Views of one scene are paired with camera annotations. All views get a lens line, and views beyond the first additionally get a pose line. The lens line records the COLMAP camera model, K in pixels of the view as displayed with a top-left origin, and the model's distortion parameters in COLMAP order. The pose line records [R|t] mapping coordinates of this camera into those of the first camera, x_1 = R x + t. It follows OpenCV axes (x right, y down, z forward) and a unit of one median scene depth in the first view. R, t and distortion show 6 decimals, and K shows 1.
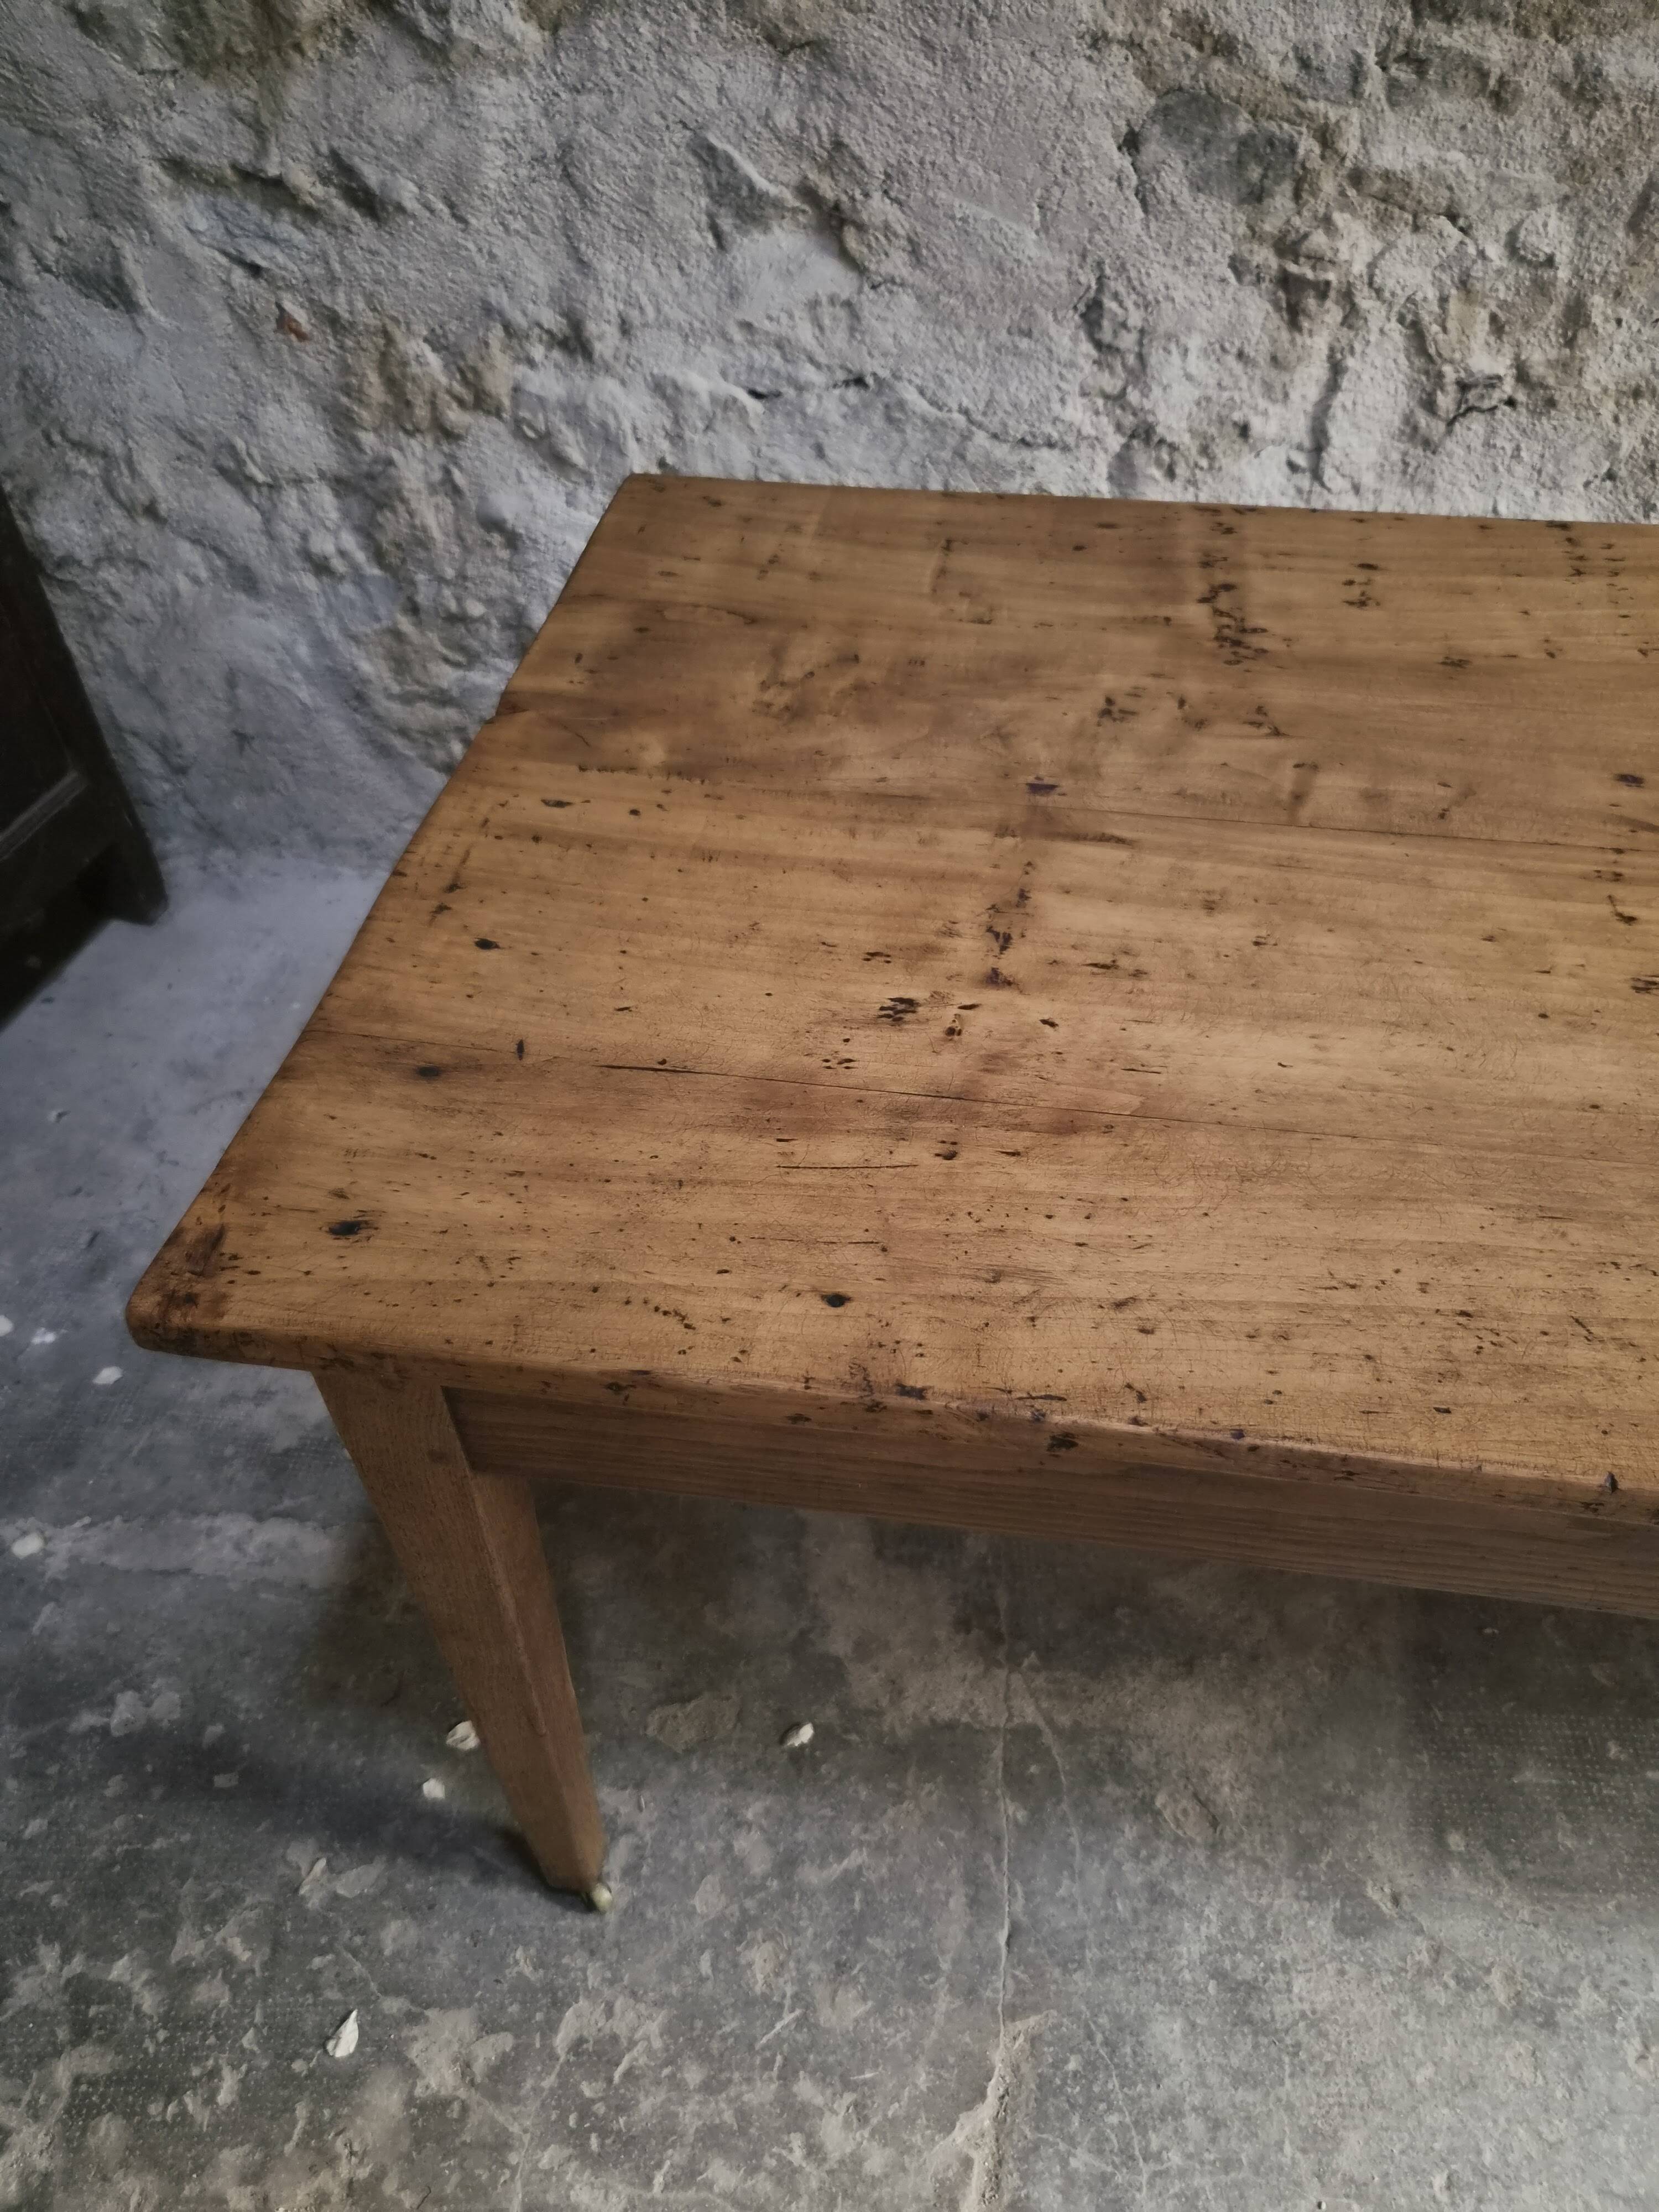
lens RADIAL K [[1511.8, 0, 850.6], [0, 1511.8, 1097.9], [0, 0, 1]] dist [0.063259, -0.049218]
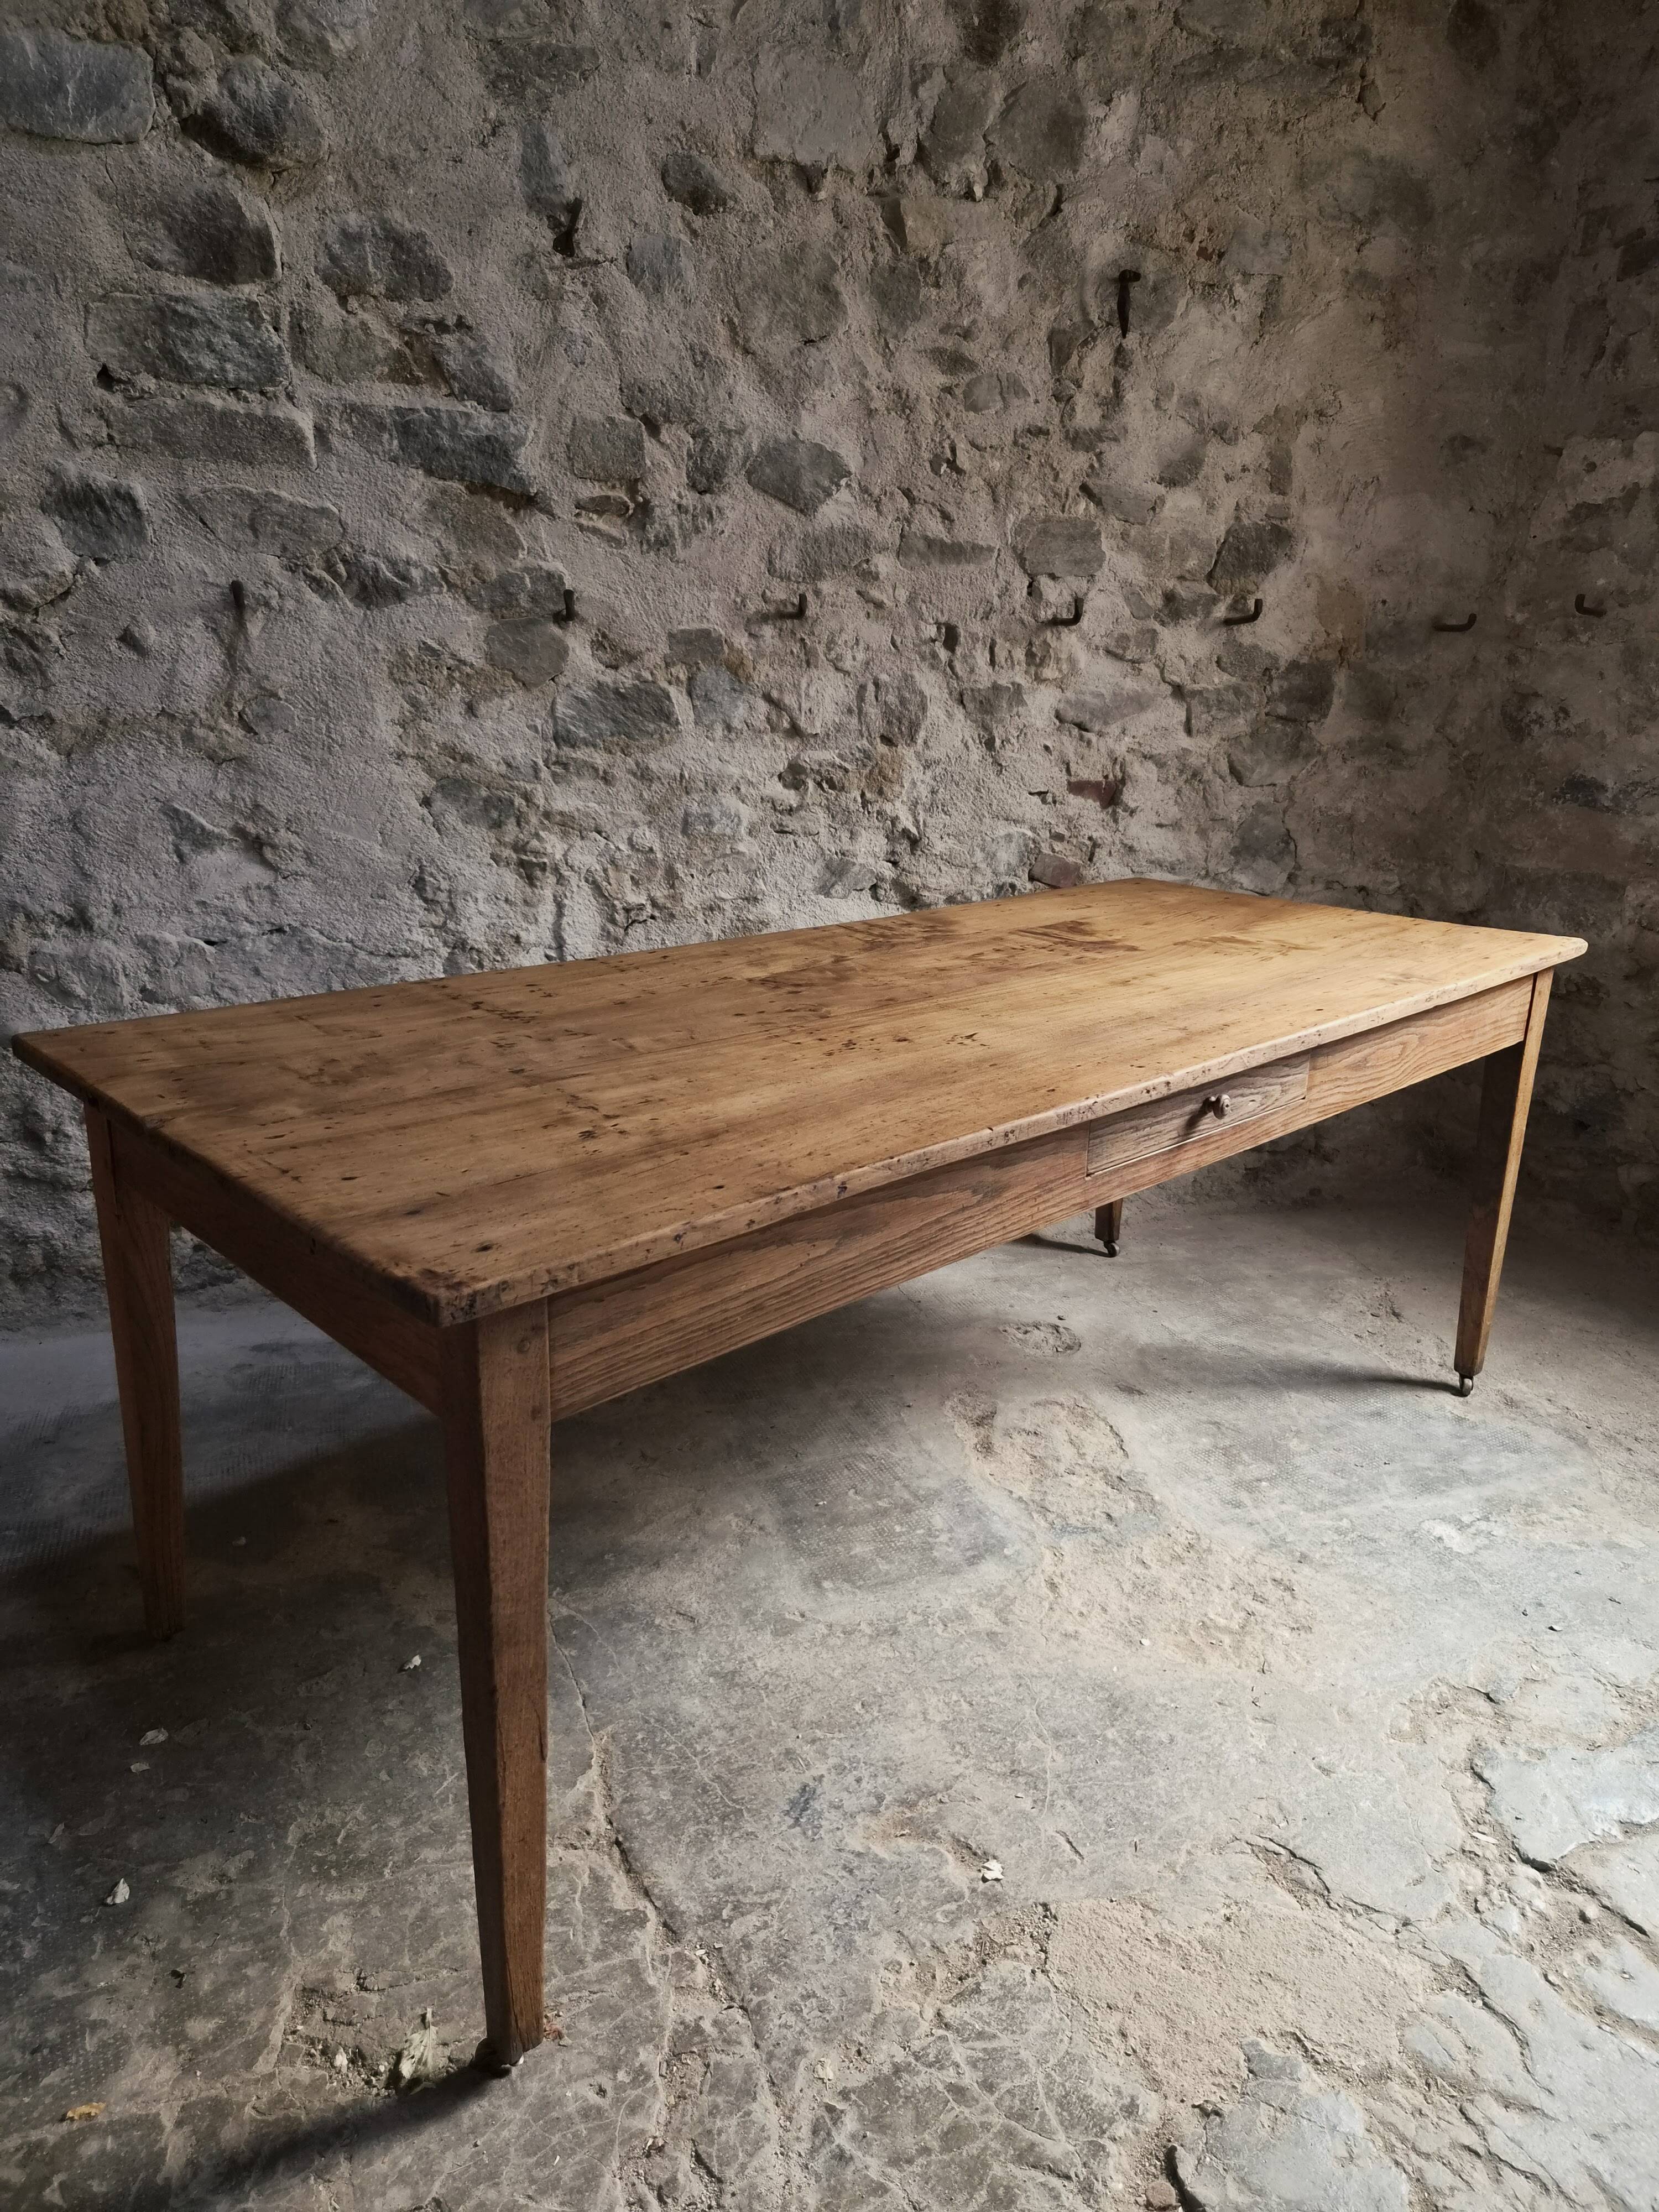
lens RADIAL K [[1489.9, 0, 850.0], [0, 1489.9, 1102.4], [0, 0, 1]] dist [0.065309, -0.050911]
pose [[0.882441, -0.103126, 0.458980, -0.225370], [0.301343, 0.873132, -0.383187, 0.526084], [-0.361234, 0.476450, 0.801564, -0.457347]]
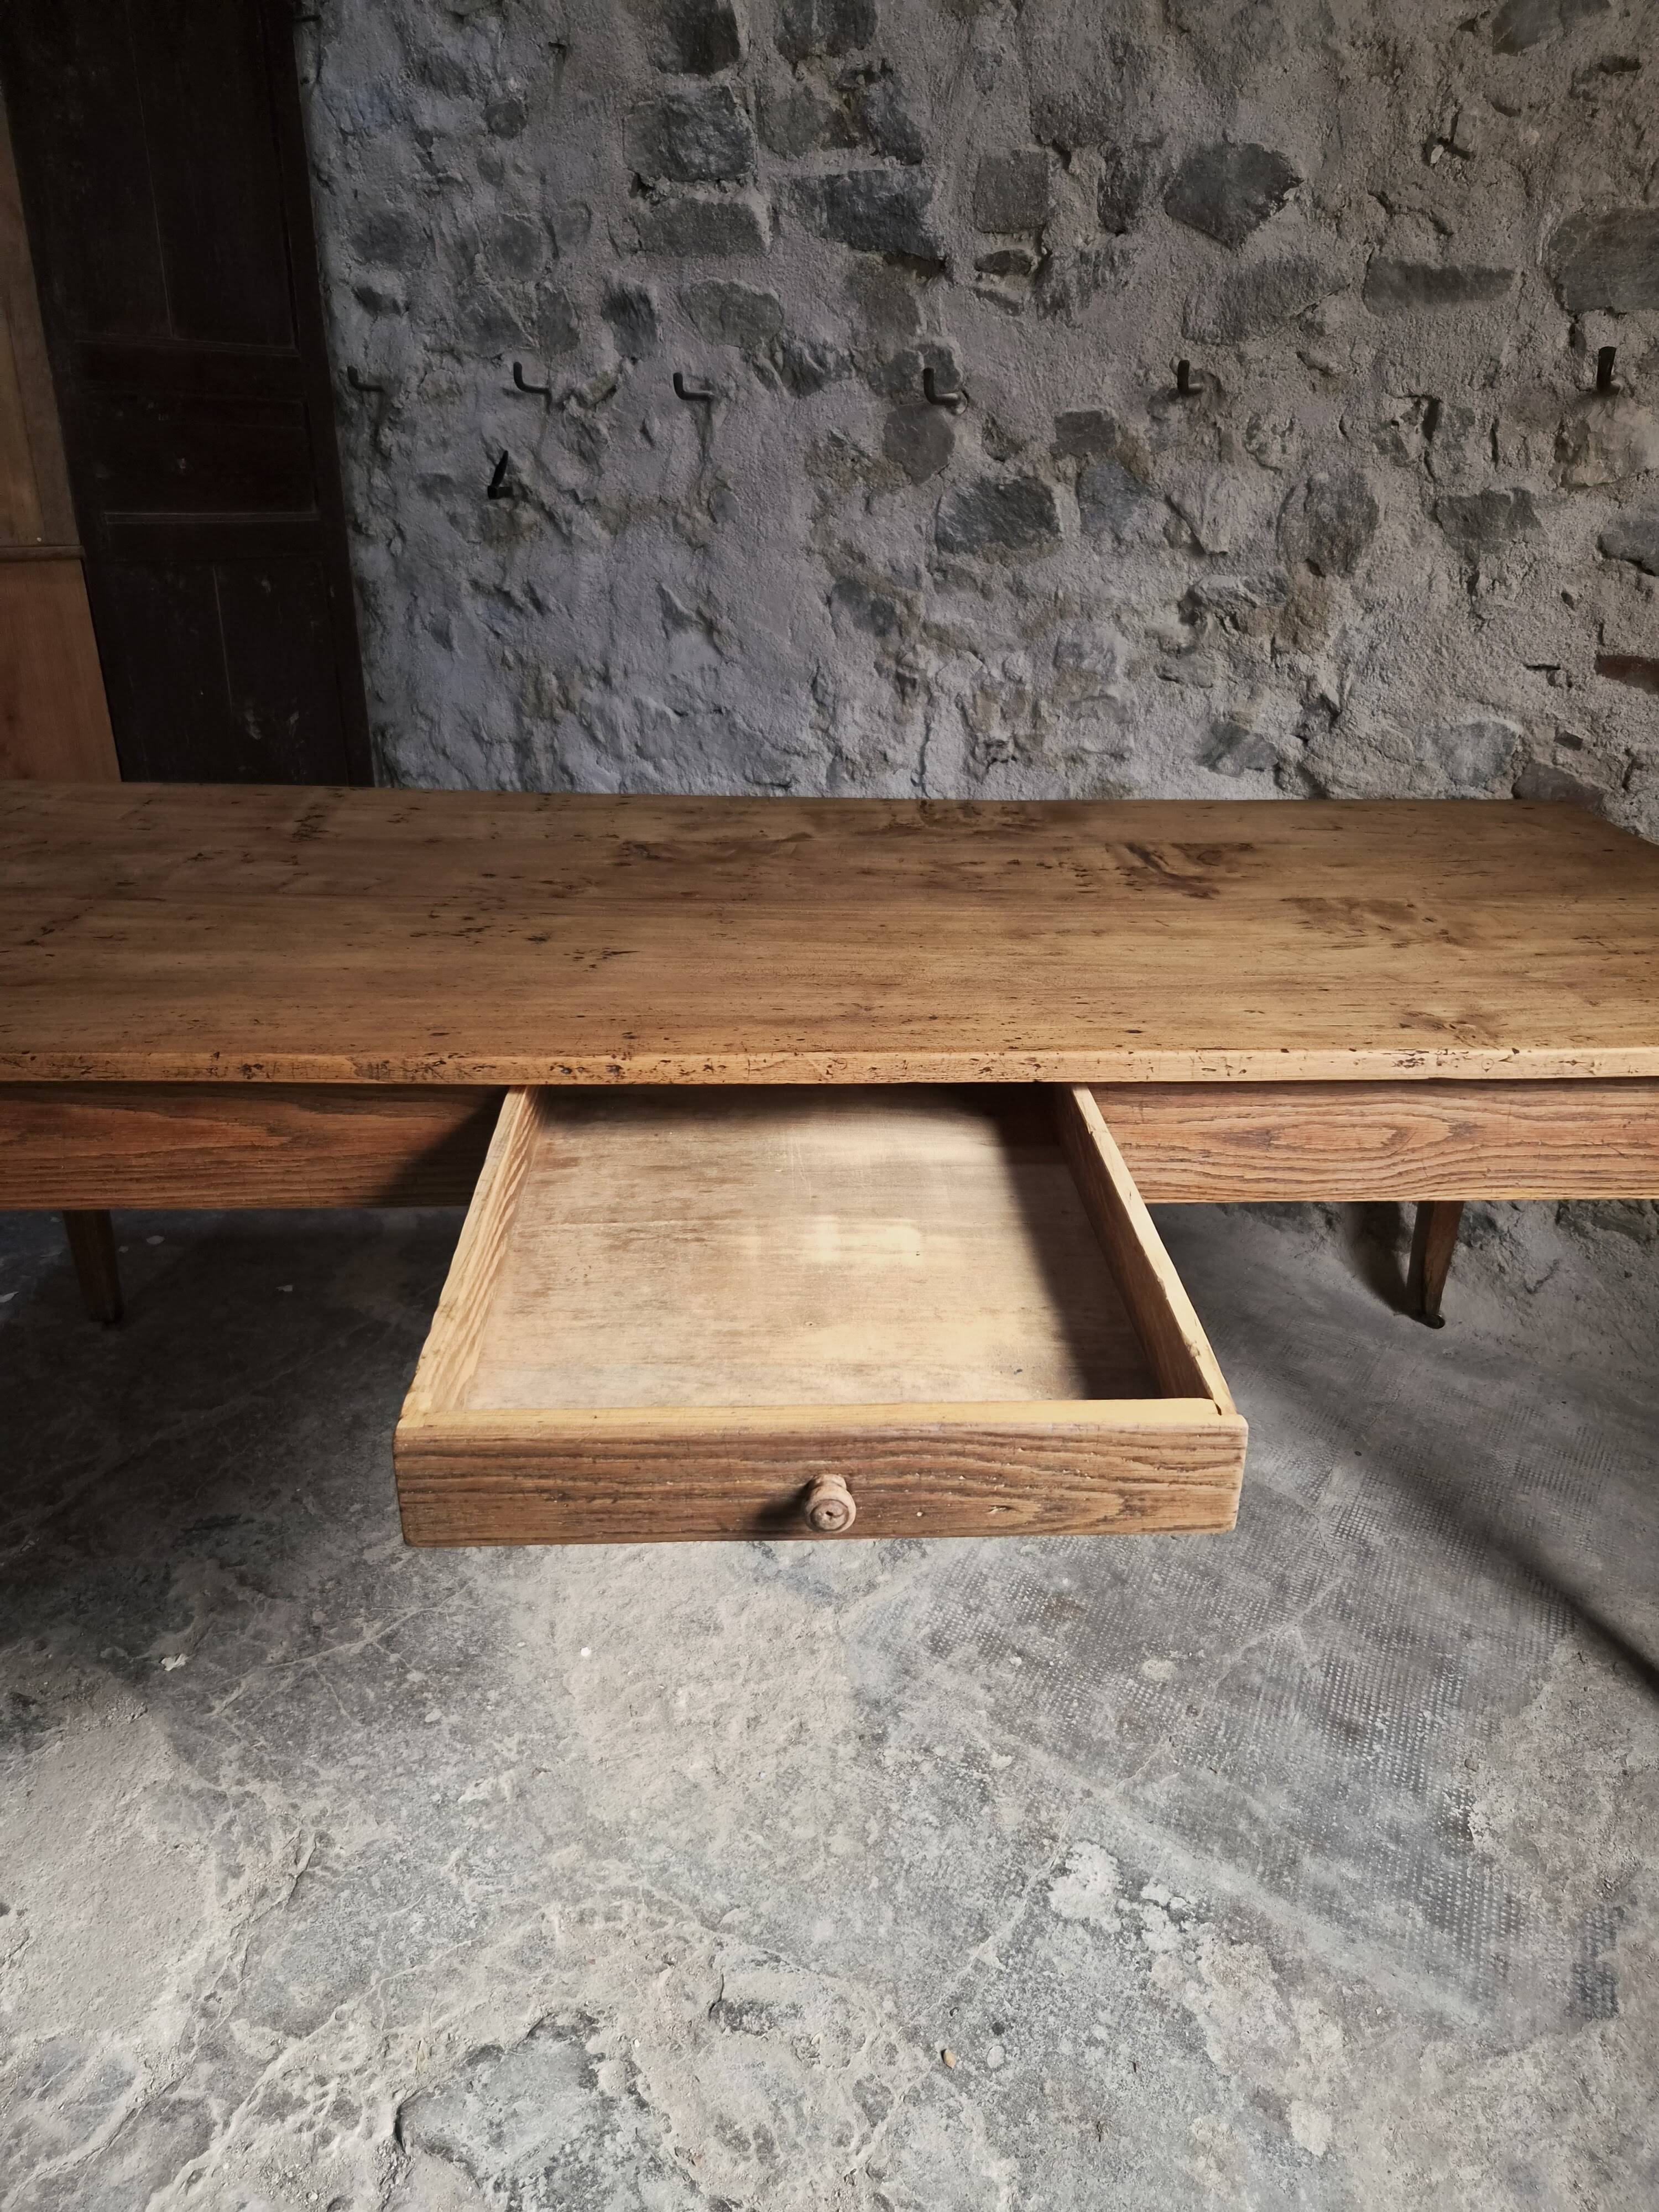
lens RADIAL K [[1496.4, 0, 835.9], [0, 1496.4, 1105.3], [0, 0, 1]] dist [0.061878, -0.049705]
pose [[0.876813, 0.228786, -0.422913, 1.032254], [-0.359148, 0.896431, -0.259663, 0.380761], [0.319705, 0.379565, 0.868170, -0.340103]]
